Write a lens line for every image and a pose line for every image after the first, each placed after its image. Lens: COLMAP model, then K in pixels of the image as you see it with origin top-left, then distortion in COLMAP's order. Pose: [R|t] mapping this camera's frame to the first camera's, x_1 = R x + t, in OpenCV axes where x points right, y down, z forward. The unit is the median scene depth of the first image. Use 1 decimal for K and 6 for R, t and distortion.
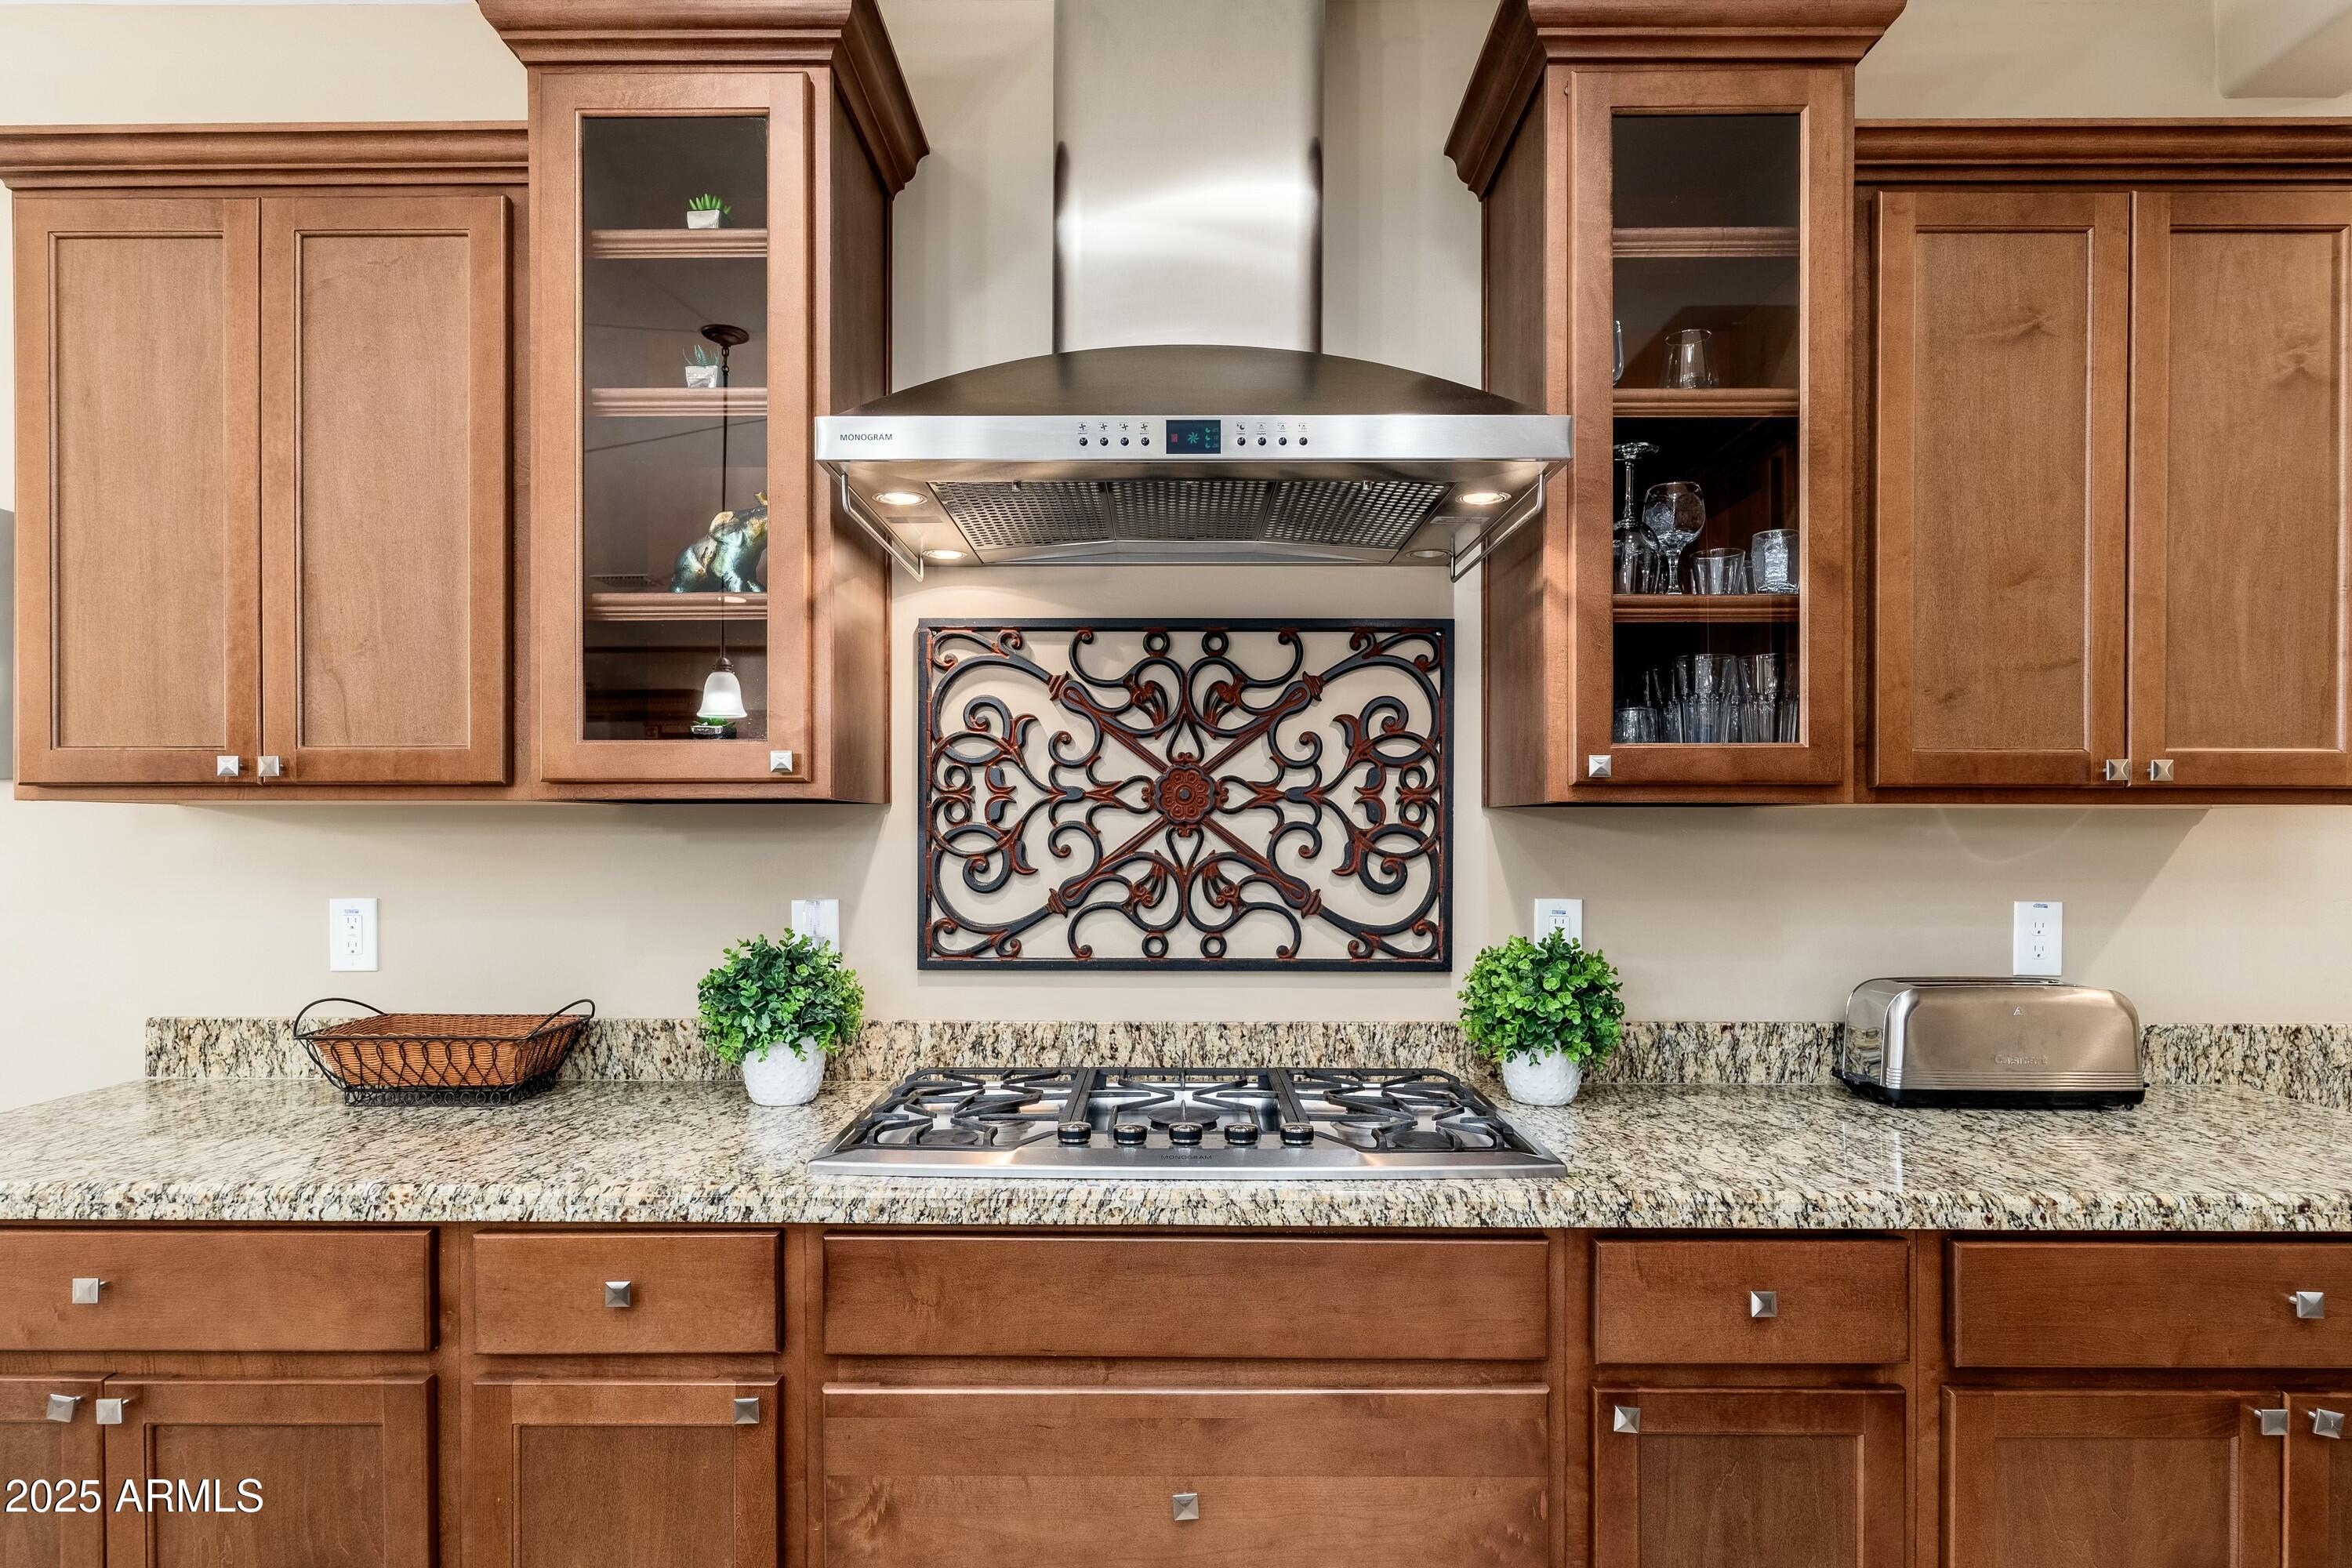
lens RADIAL K [[1253.4, 0, 1165.8], [0, 1253.4, 842.9], [0, 0, 1]] dist [-0.006161, 0.004507]
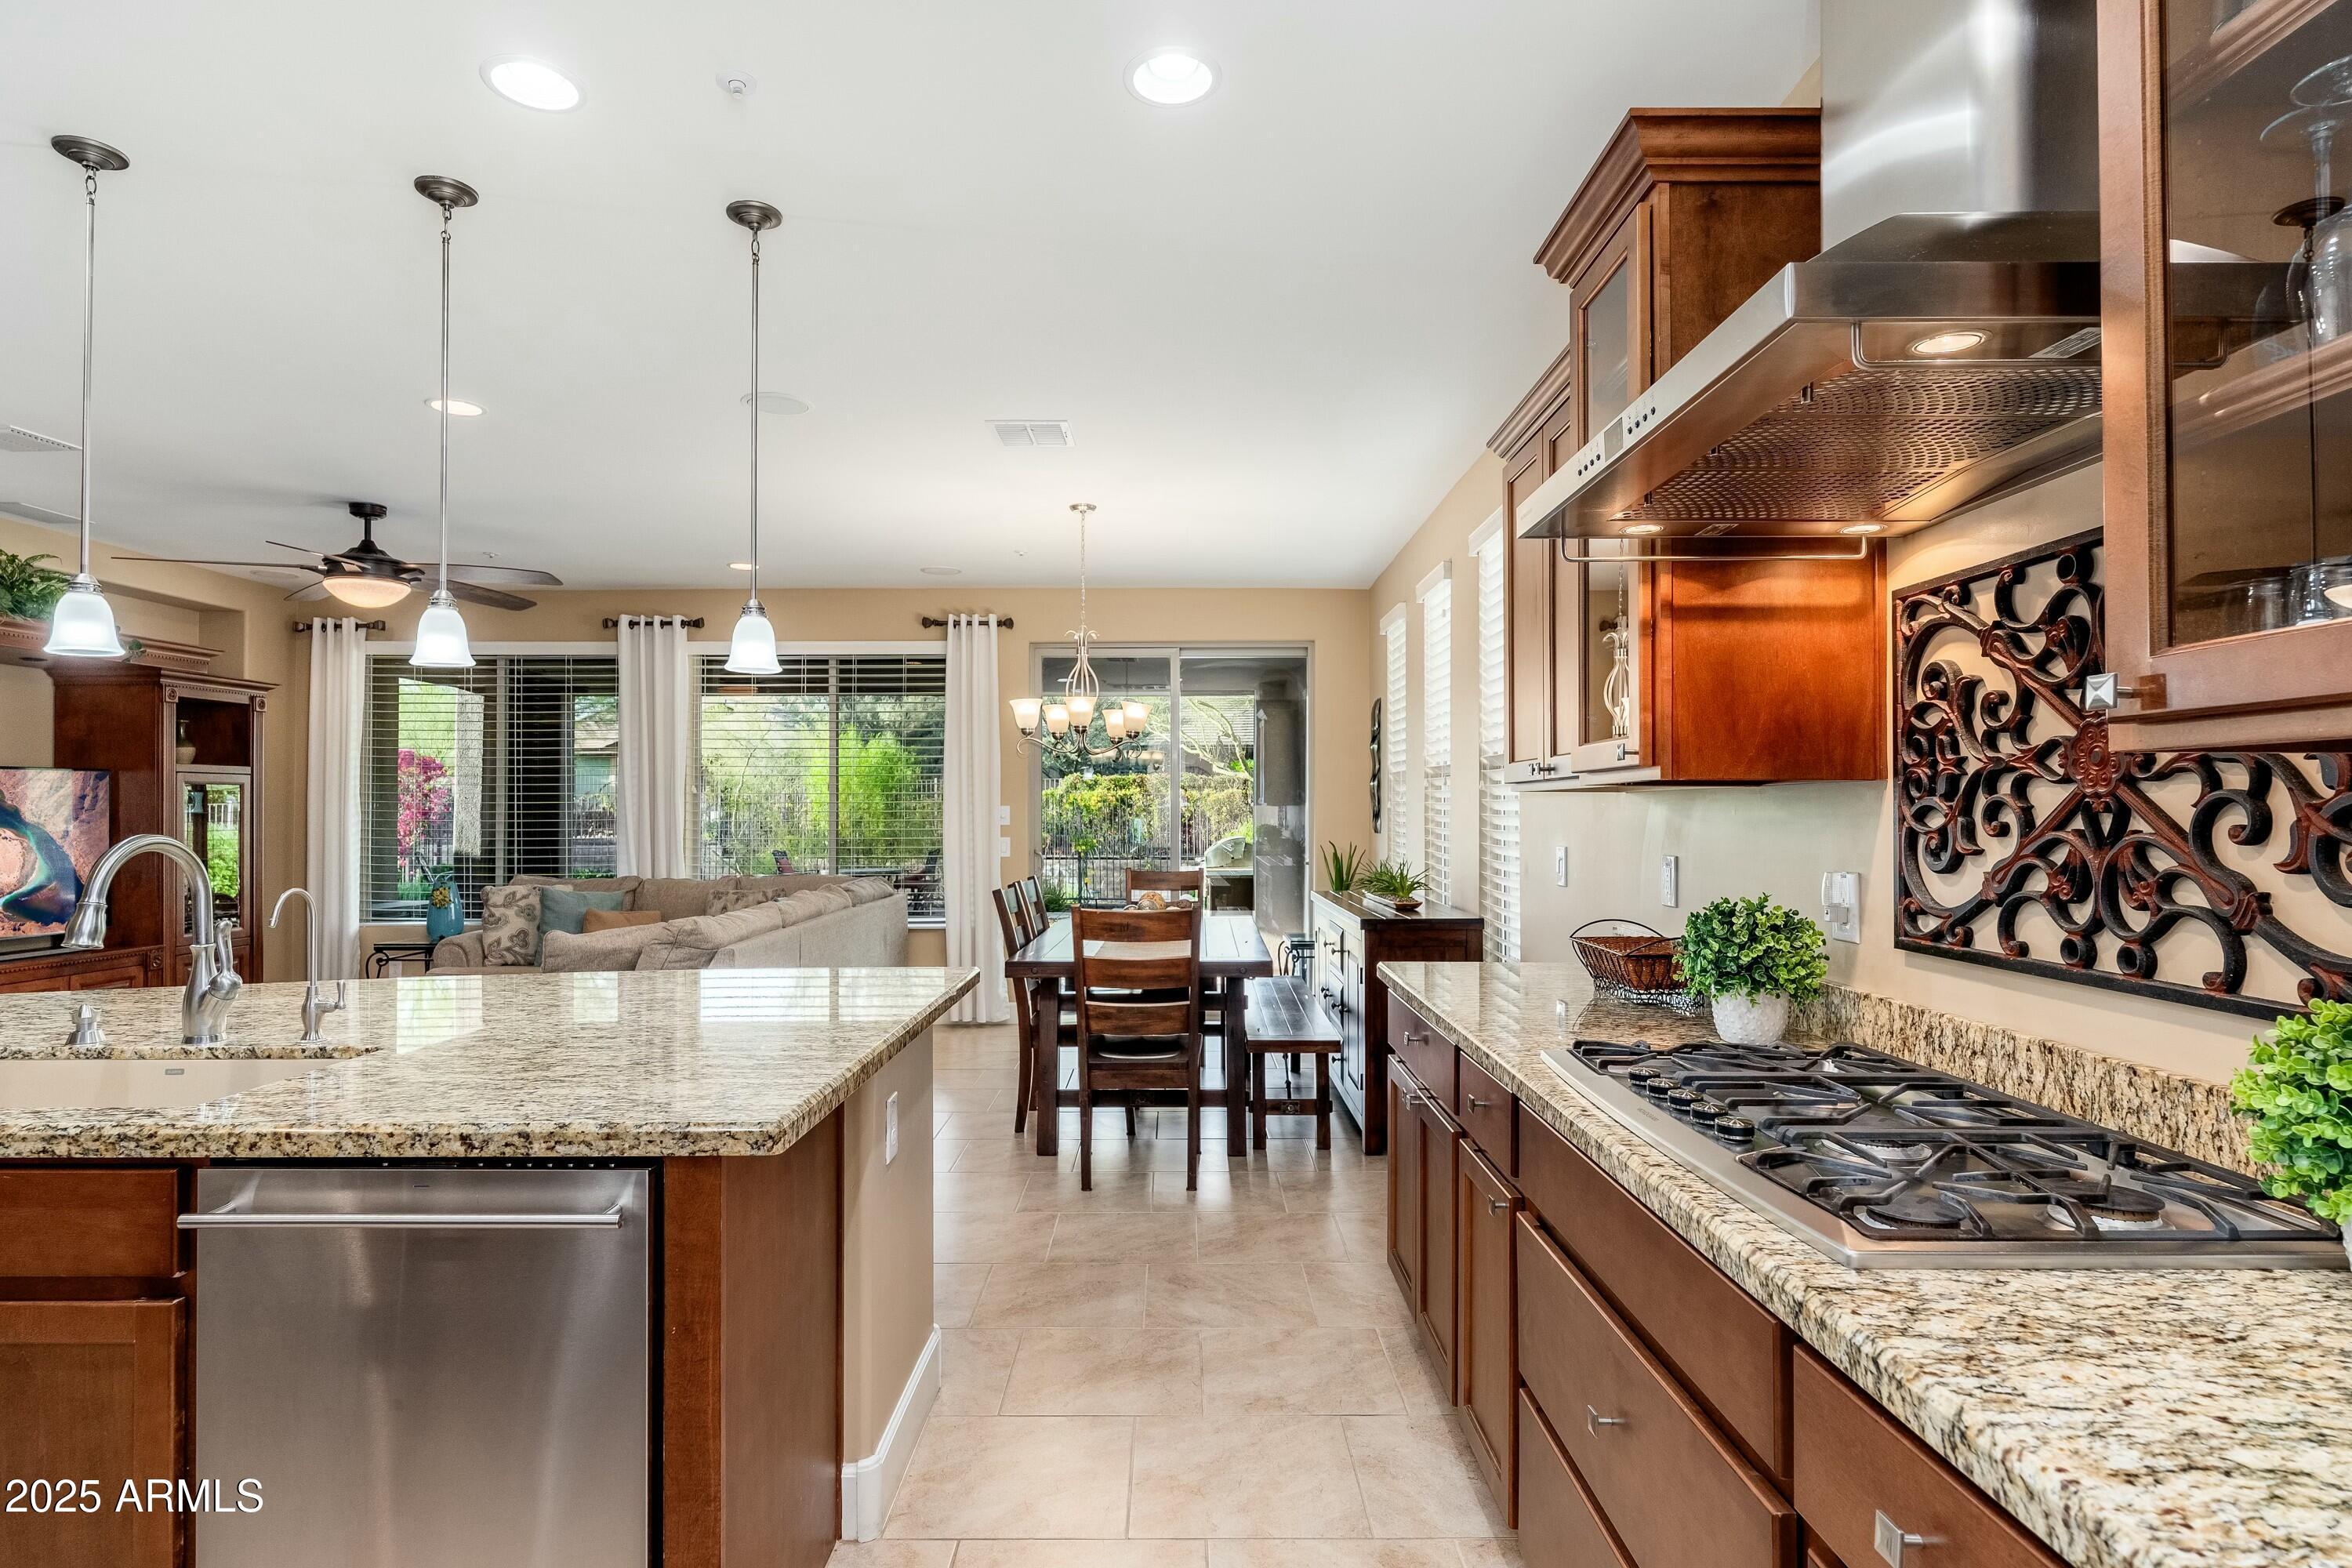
lens RADIAL K [[1253.4, 0, 1179.9], [0, 1253.4, 796.4], [0, 0, 1]] dist [-0.006161, 0.004507]
pose [[0.002851, -0.012366, -0.999919, 0.778524], [-0.009618, 0.999877, -0.012393, 0.000424], [0.999950, 0.009652, 0.002732, 0.438841]]
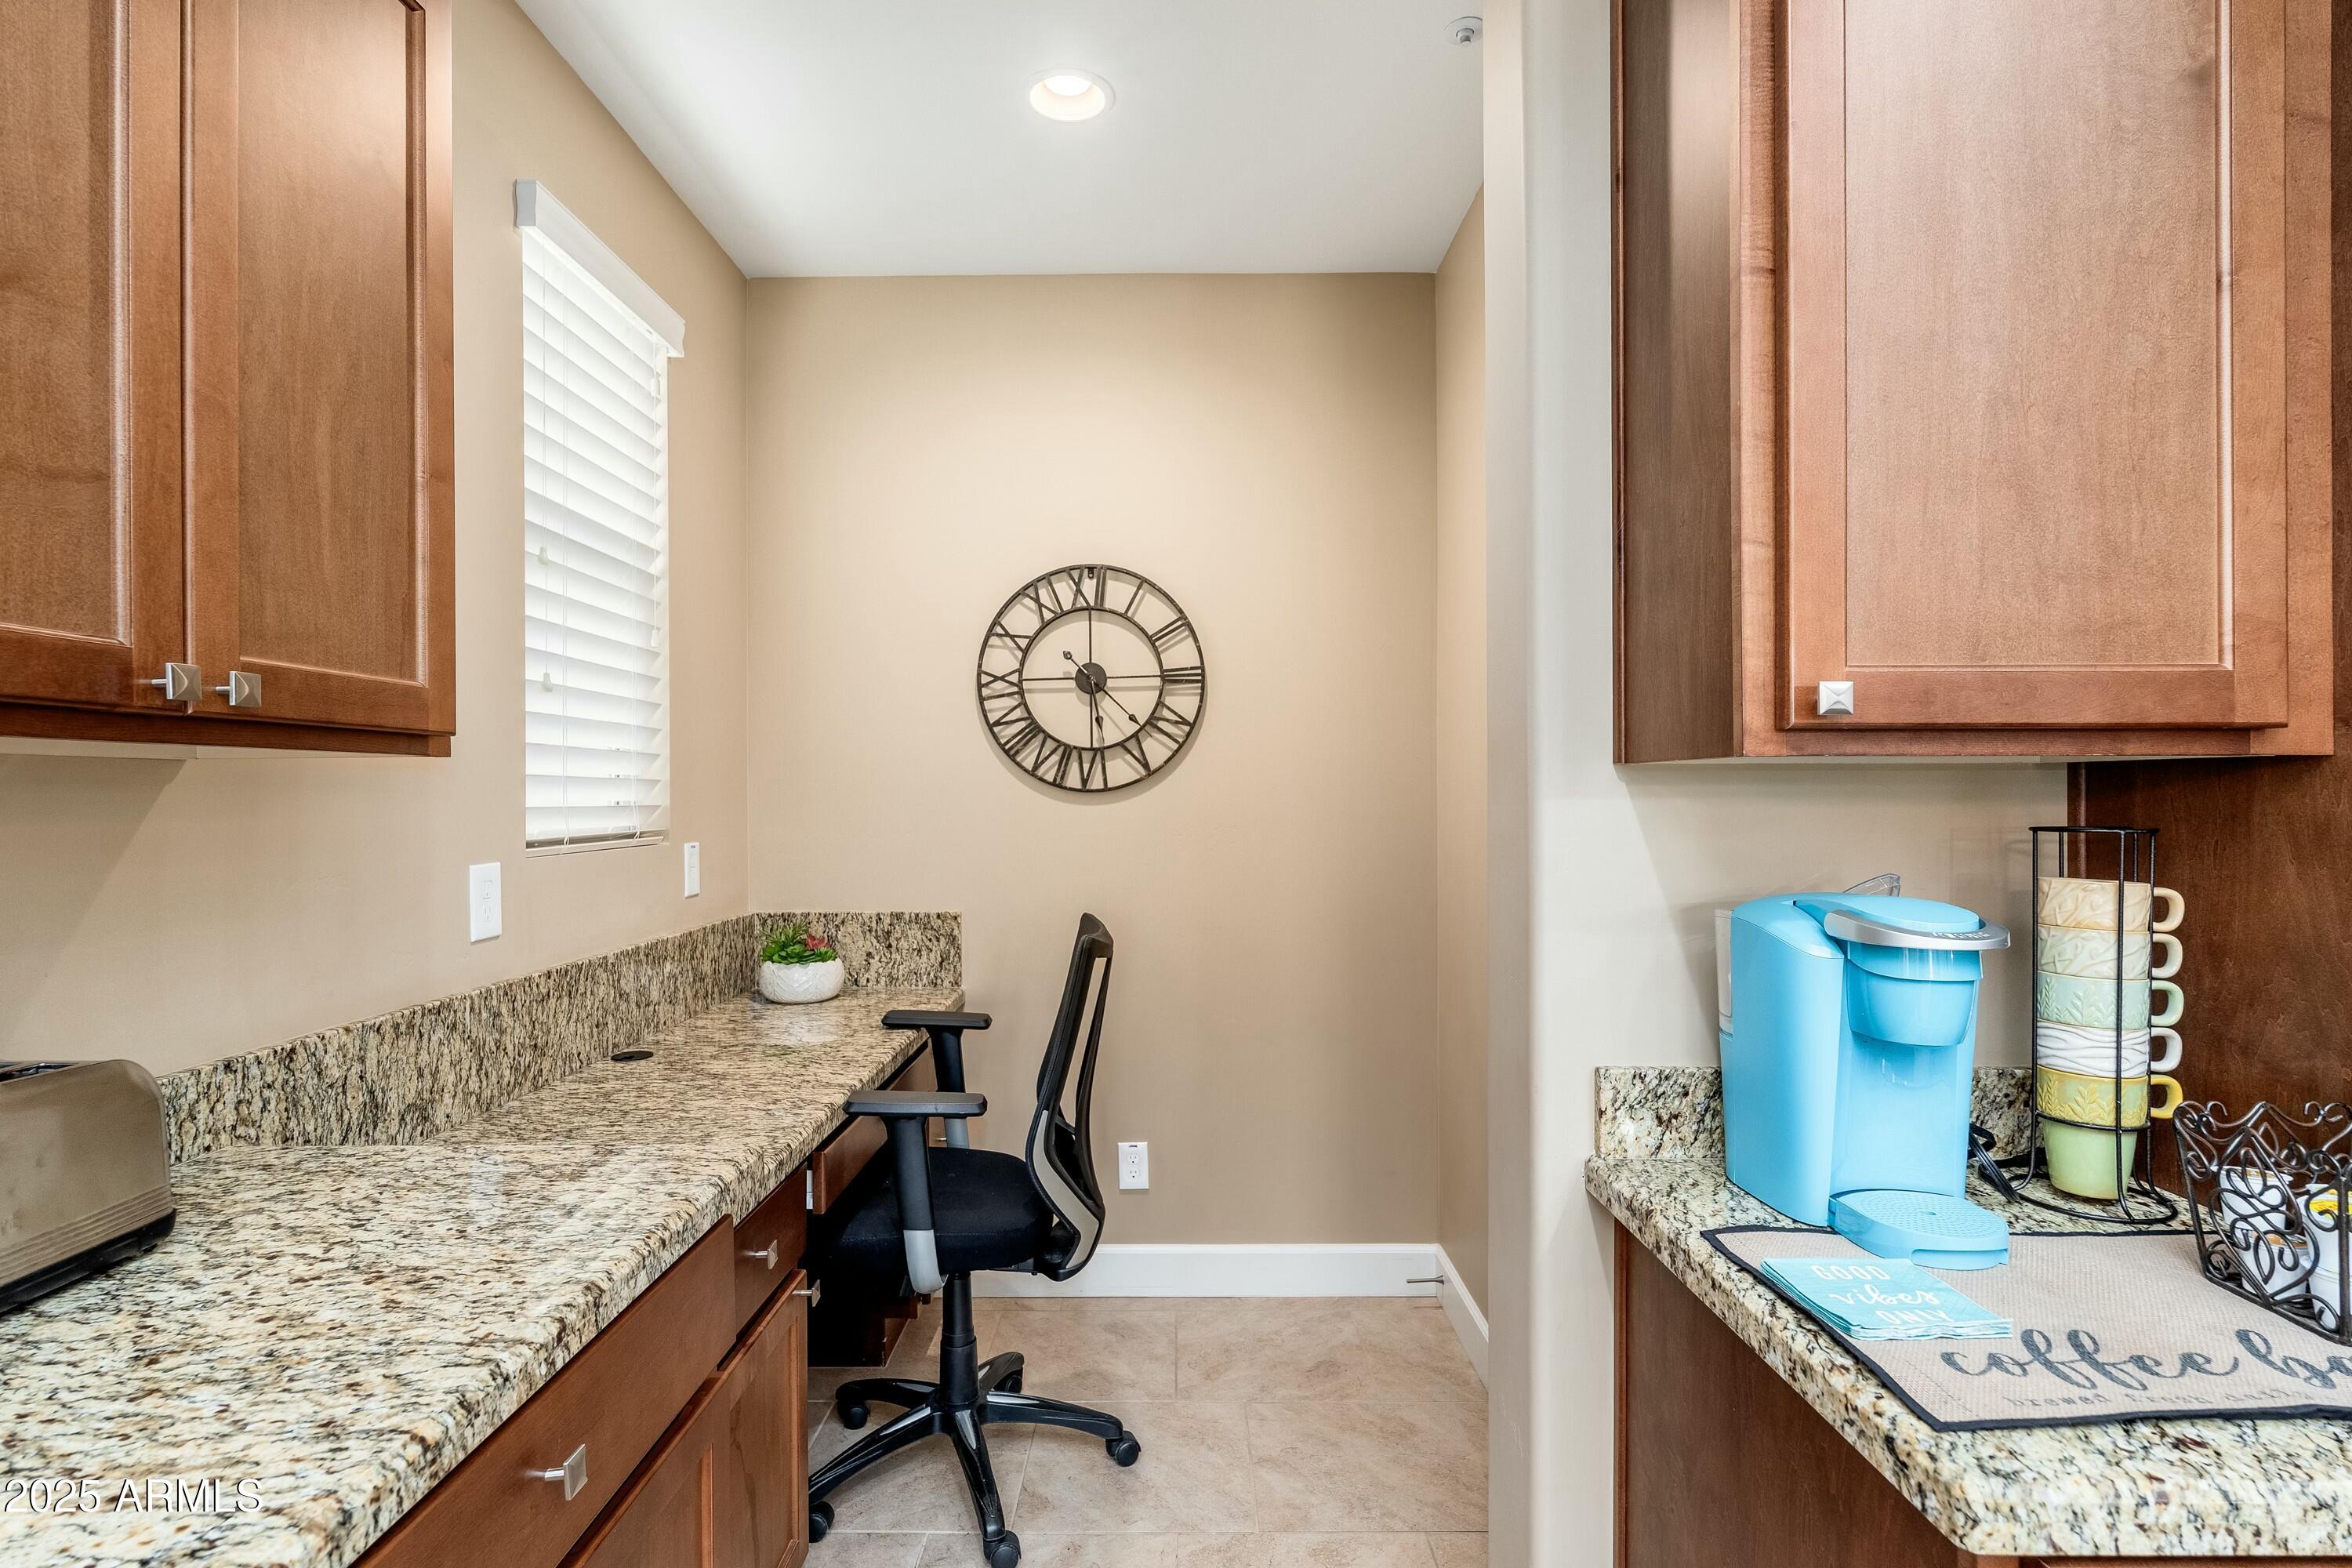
lens RADIAL K [[1170.6, 0, 1178.7], [0, 1170.6, 784.9], [0, 0, 1]] dist [-0.001962, -0.000092]
pose [[-0.005817, 0.006221, 0.999964, 0.185085], [0.014604, 0.999875, -0.006135, -0.000462], [-0.999876, 0.014568, -0.005907, 0.460283]]
